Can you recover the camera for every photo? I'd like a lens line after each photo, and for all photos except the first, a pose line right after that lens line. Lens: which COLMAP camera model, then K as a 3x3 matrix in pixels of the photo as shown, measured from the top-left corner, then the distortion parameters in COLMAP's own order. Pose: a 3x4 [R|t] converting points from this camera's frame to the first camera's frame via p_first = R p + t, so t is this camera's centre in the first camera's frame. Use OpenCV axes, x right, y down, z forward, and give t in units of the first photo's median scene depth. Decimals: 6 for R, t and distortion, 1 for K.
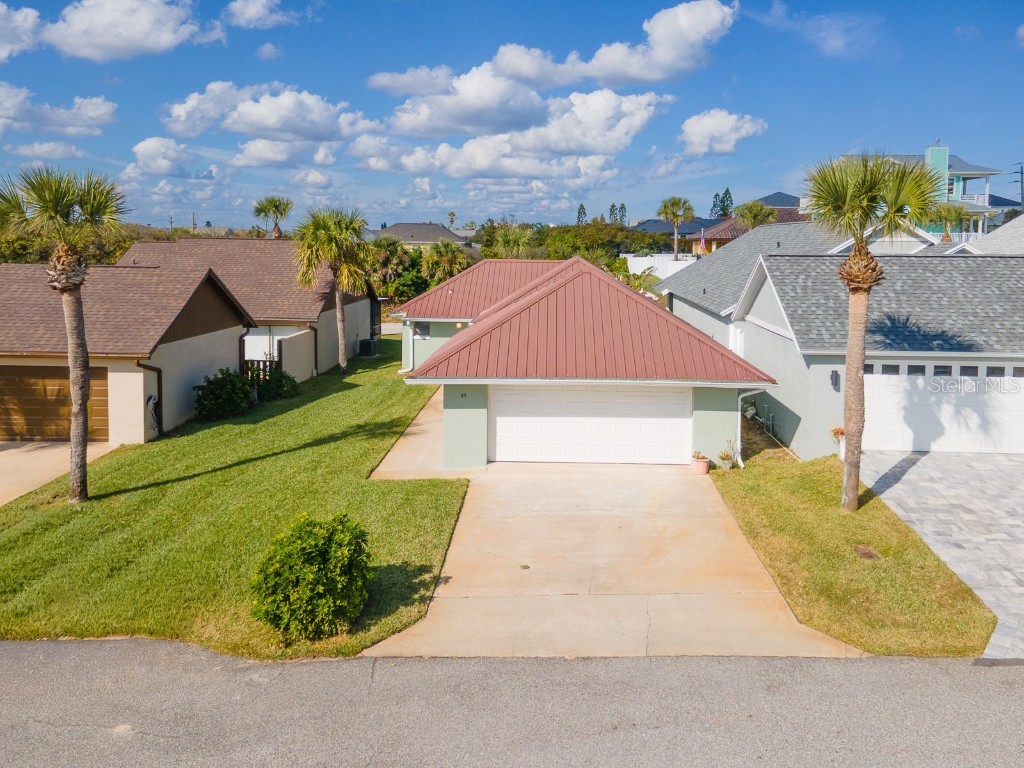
lens RADIAL K [[759.4, 0, 481.5], [0, 759.4, 338.2], [0, 0, 1]] dist [0.031743, -0.005465]
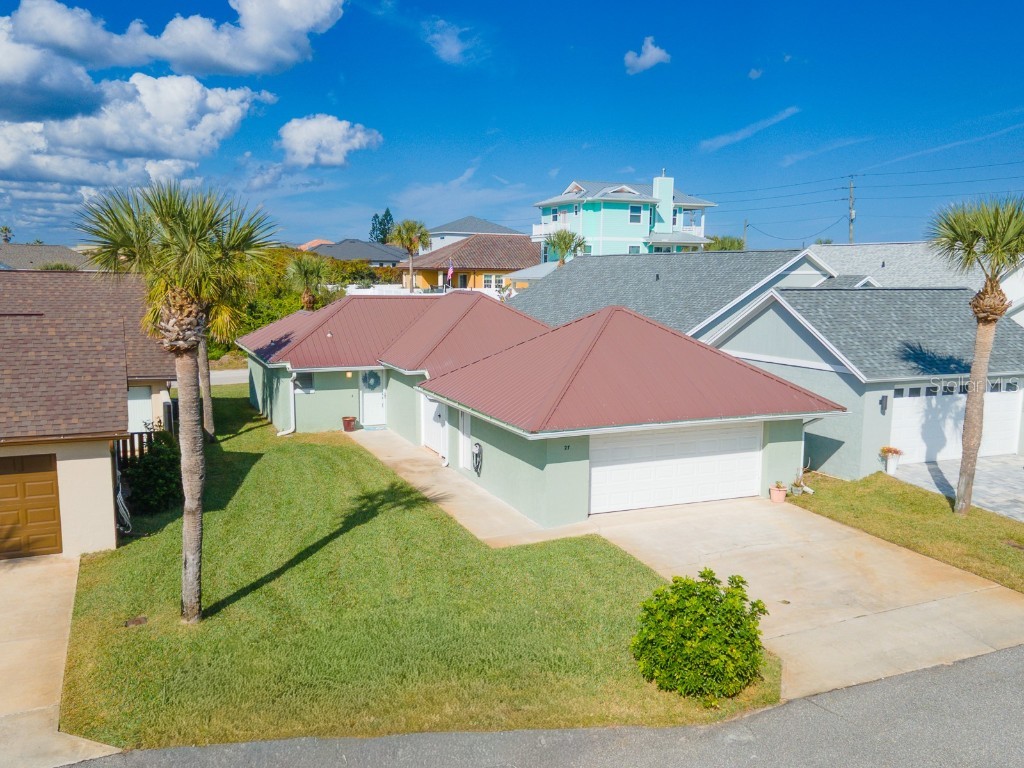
lens RADIAL K [[874.7, 0, 446.6], [0, 874.7, 469.0], [0, 0, 1]] dist [0.032439, 0.013984]
pose [[0.908662, -0.093248, 0.406986, -0.493570], [0.052608, 0.992544, 0.109953, -0.020517], [-0.414205, -0.078499, 0.906792, 0.072123]]
